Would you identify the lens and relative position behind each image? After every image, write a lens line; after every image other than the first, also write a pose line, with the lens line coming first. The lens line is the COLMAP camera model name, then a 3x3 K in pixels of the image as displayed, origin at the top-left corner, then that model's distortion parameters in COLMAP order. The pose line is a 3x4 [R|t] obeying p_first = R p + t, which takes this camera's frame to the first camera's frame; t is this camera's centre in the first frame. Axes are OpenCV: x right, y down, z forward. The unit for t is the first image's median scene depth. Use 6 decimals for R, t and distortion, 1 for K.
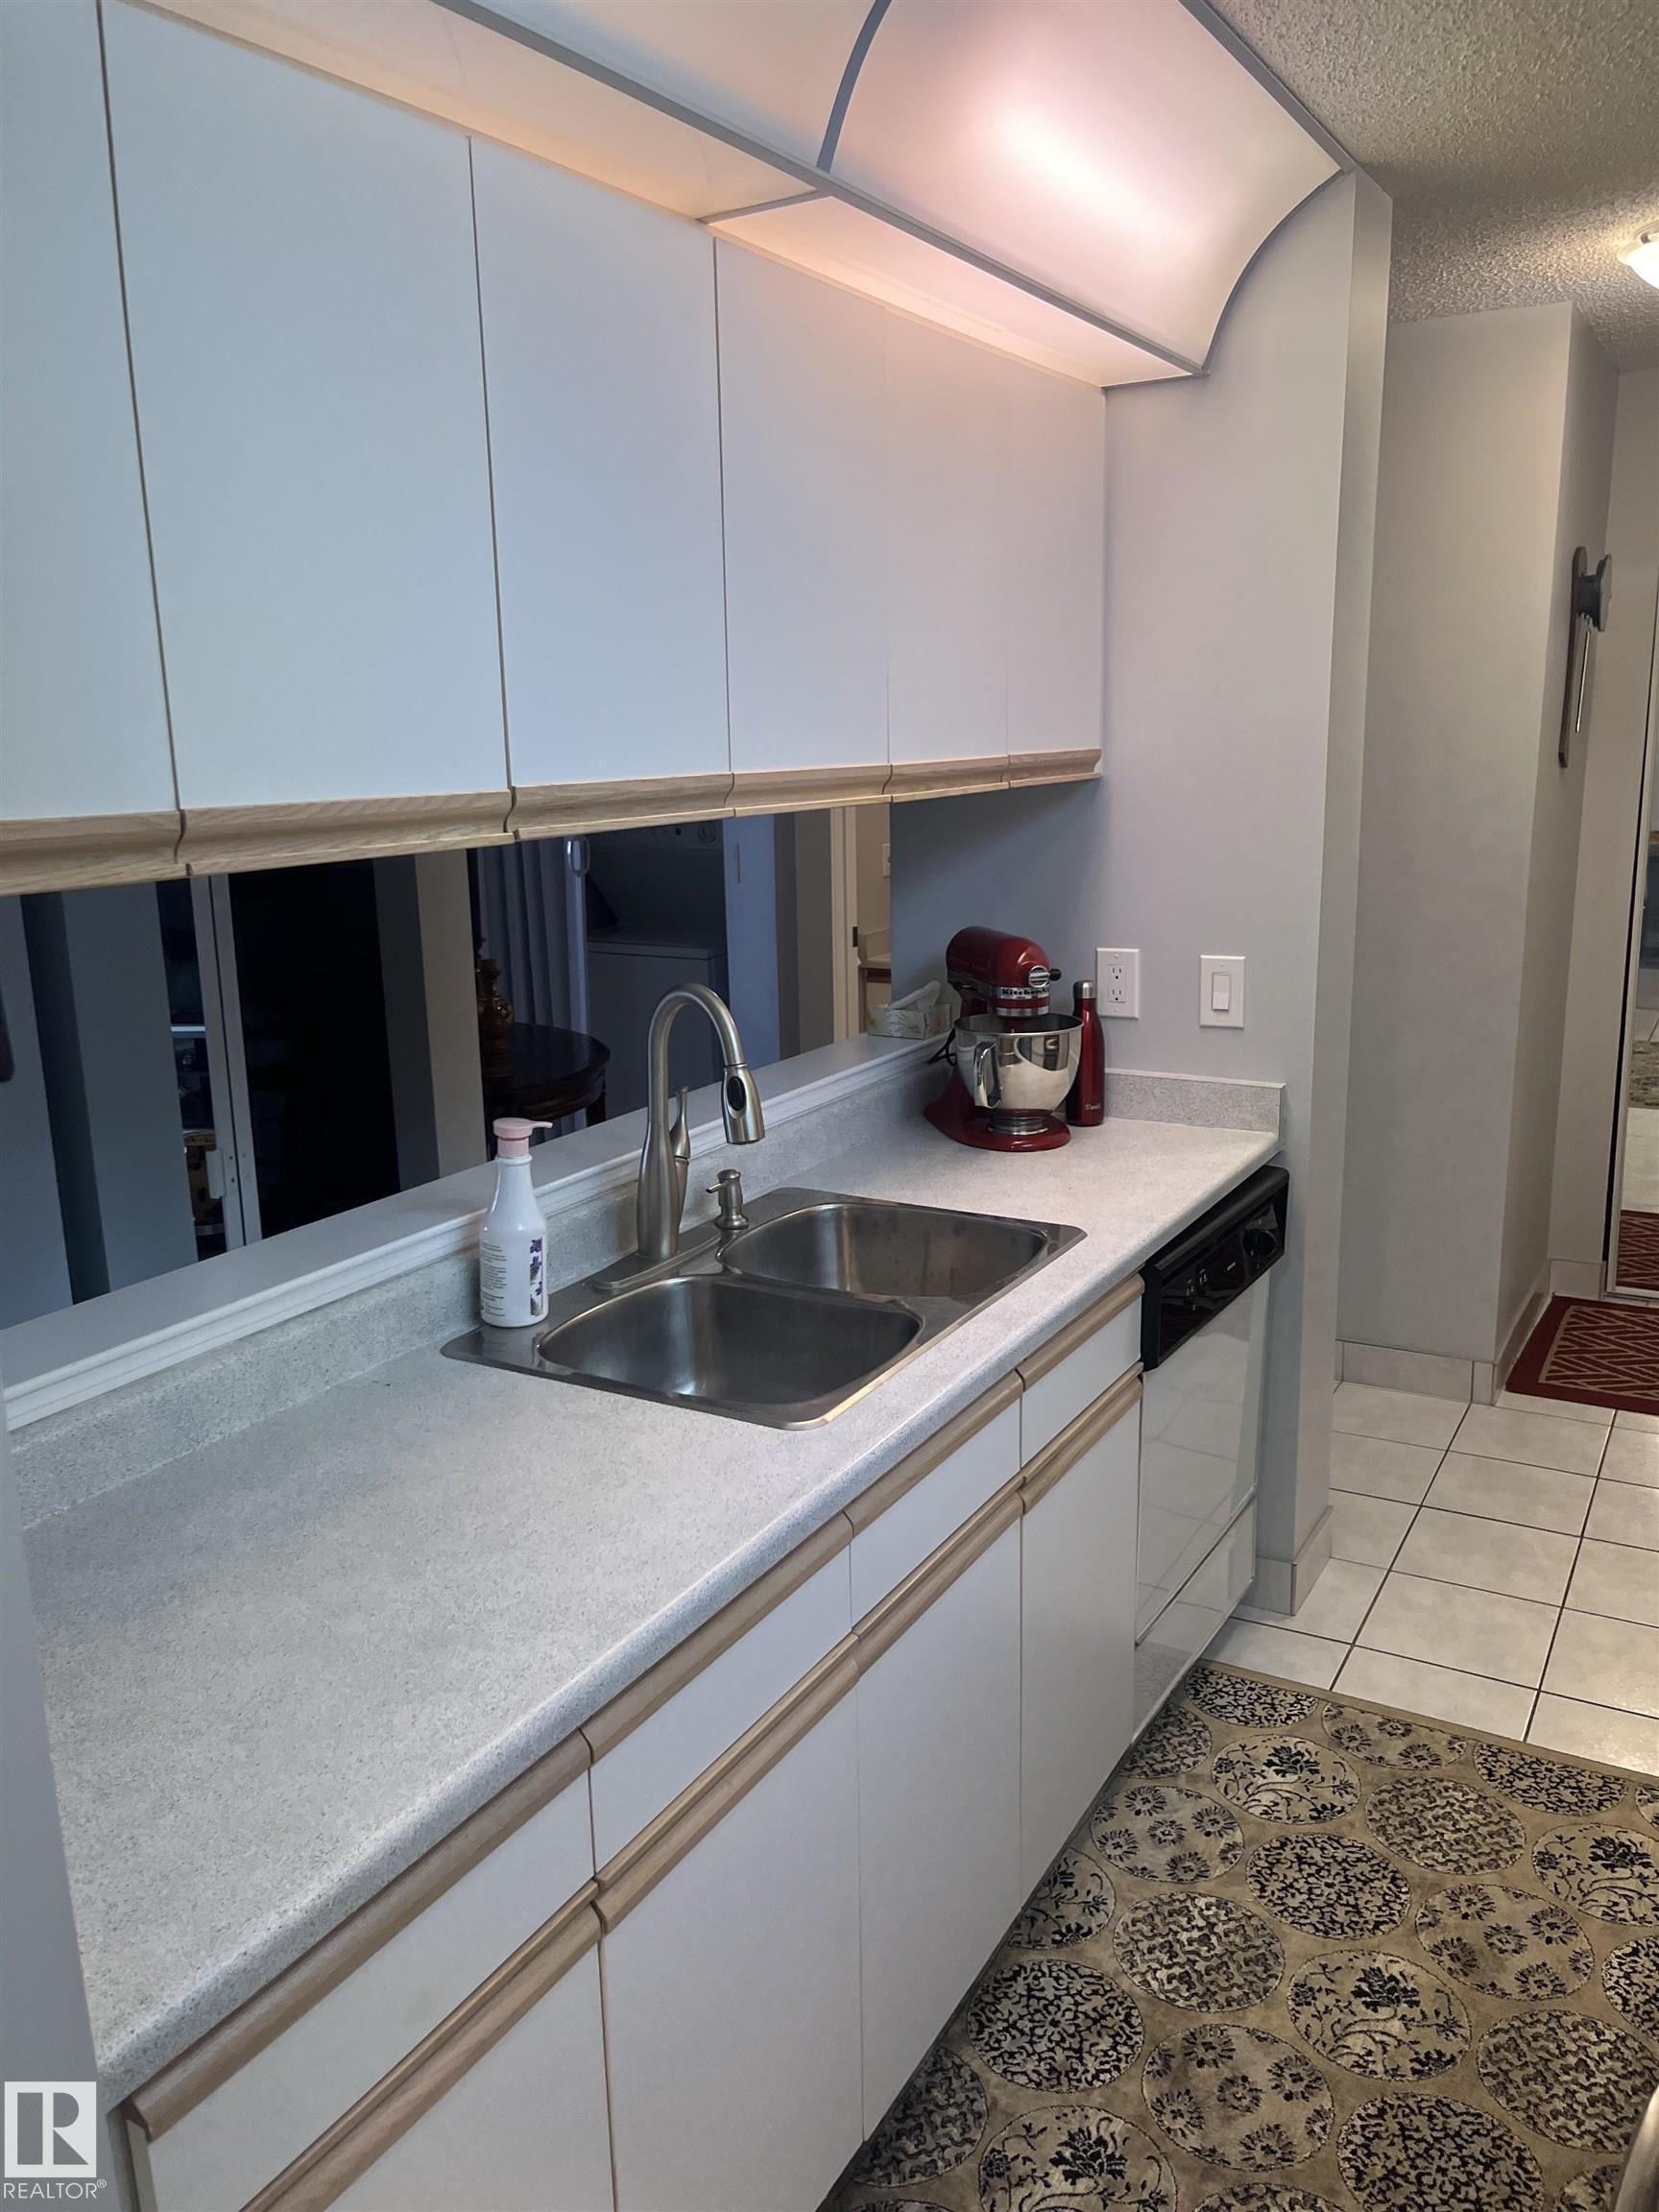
lens RADIAL K [[1671.5, 0, 829.5], [0, 1671.5, 1106.0], [0, 0, 1]] dist [0.046249, -0.030528]
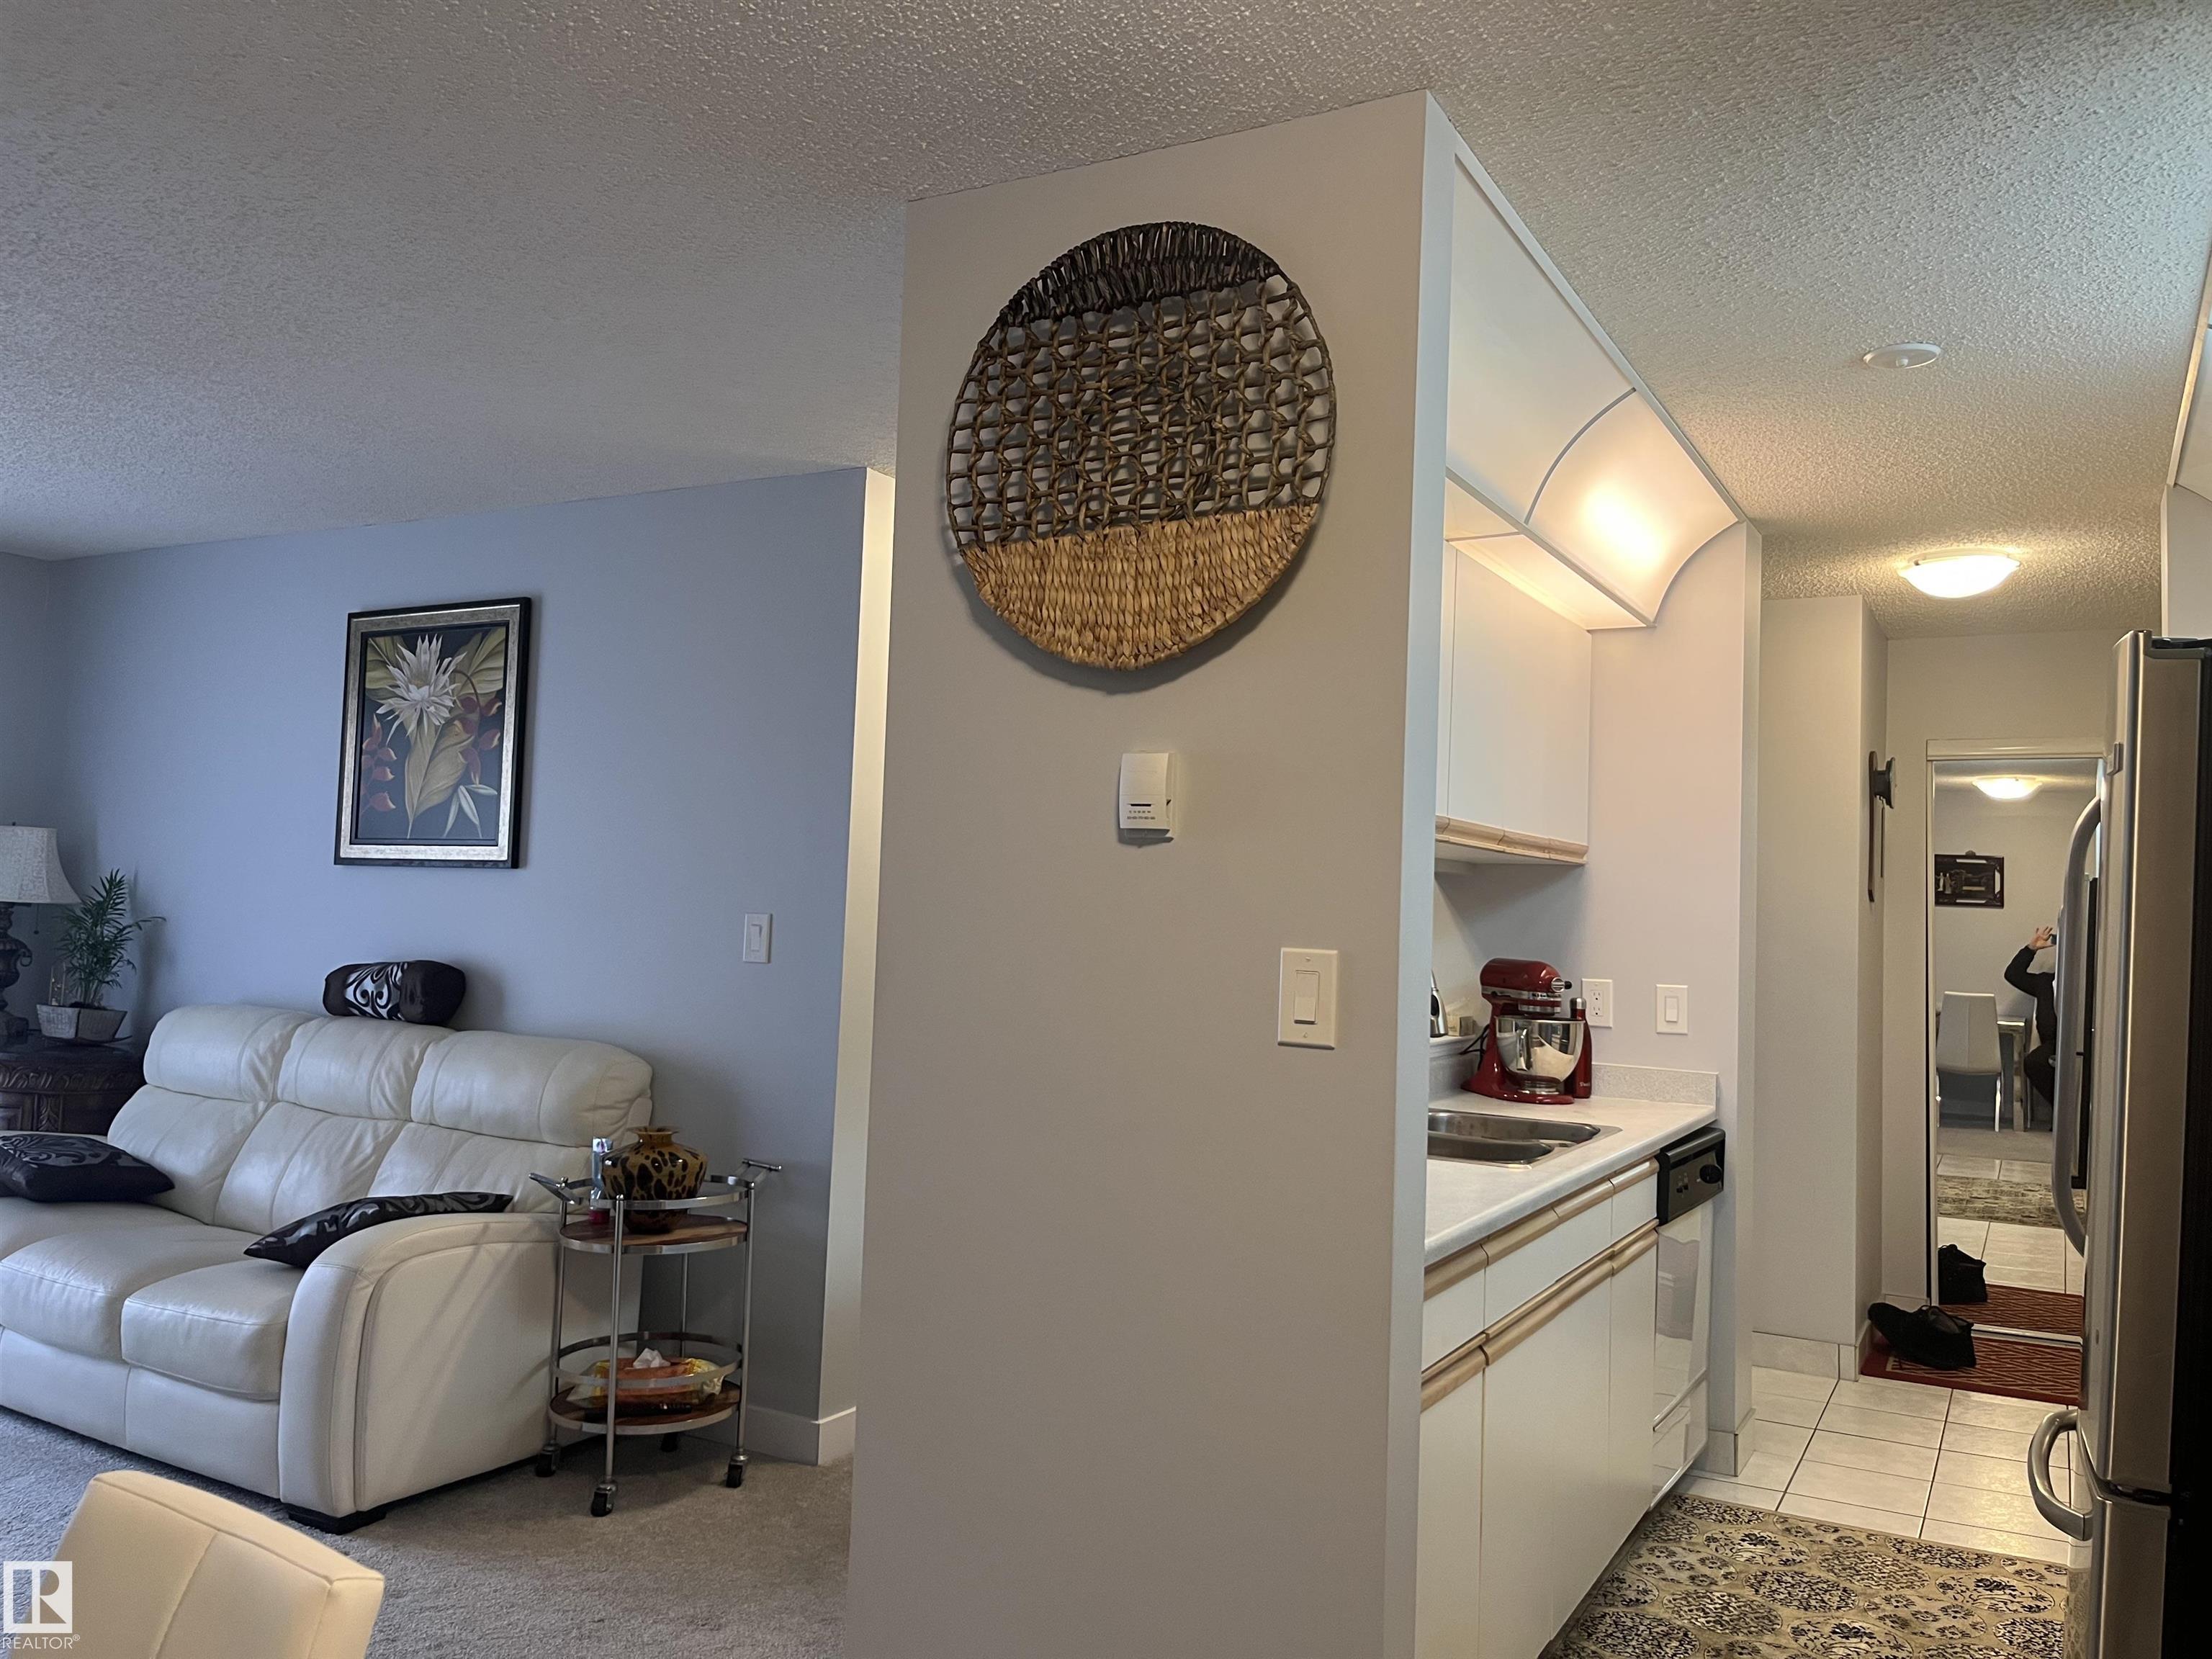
lens RADIAL K [[1643.5, 0, 1106.0], [0, 1643.5, 829.5], [0, 0, 1]] dist [0.083951, -0.114056]
pose [[0.998468, 0.055272, 0.002469, -0.323434], [-0.052550, 0.961368, -0.270202, 0.234173], [-0.017308, 0.269659, 0.962800, -0.521502]]
